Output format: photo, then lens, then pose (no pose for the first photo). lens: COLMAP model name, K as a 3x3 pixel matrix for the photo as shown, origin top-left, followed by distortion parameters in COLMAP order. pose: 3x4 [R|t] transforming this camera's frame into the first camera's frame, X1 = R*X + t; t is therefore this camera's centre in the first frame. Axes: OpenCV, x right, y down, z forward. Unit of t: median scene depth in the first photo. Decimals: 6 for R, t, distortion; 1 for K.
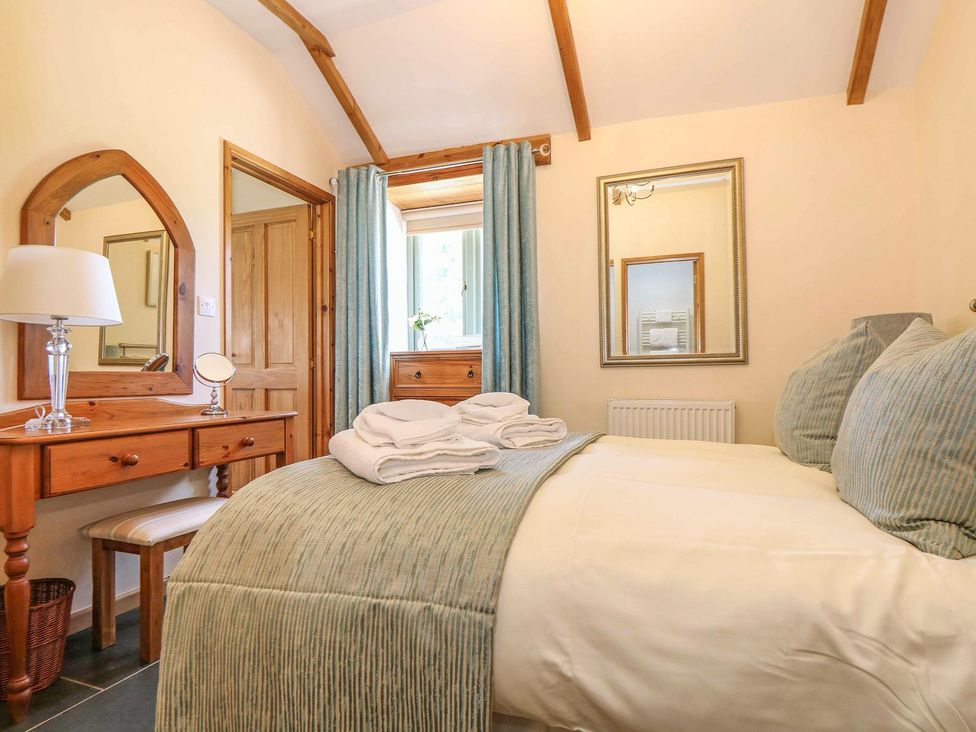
lens RADIAL K [[522.0, 0, 488.8], [0, 522.0, 371.0], [0, 0, 1]] dist [0.005477, -0.018982]
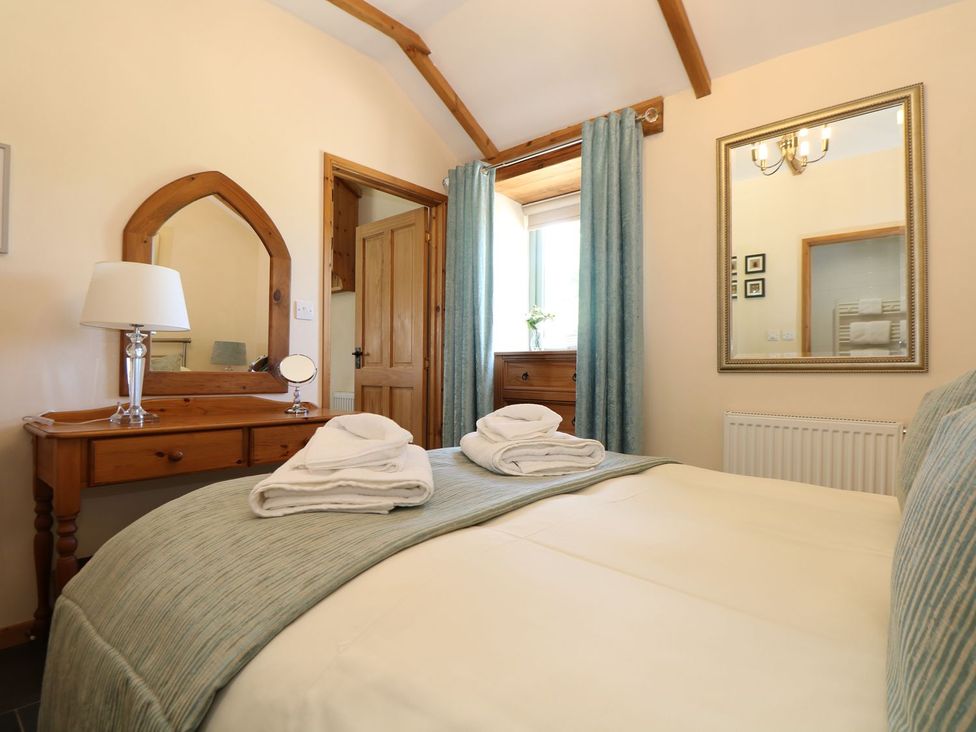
lens RADIAL K [[505.6, 0, 513.3], [0, 505.6, 370.2], [0, 0, 1]] dist [0.004887, -0.017062]
pose [[0.937966, 0.015037, -0.346402, 0.183848], [-0.012252, 0.999873, 0.010227, -0.014525], [0.346512, -0.005349, 0.938030, 0.146536]]
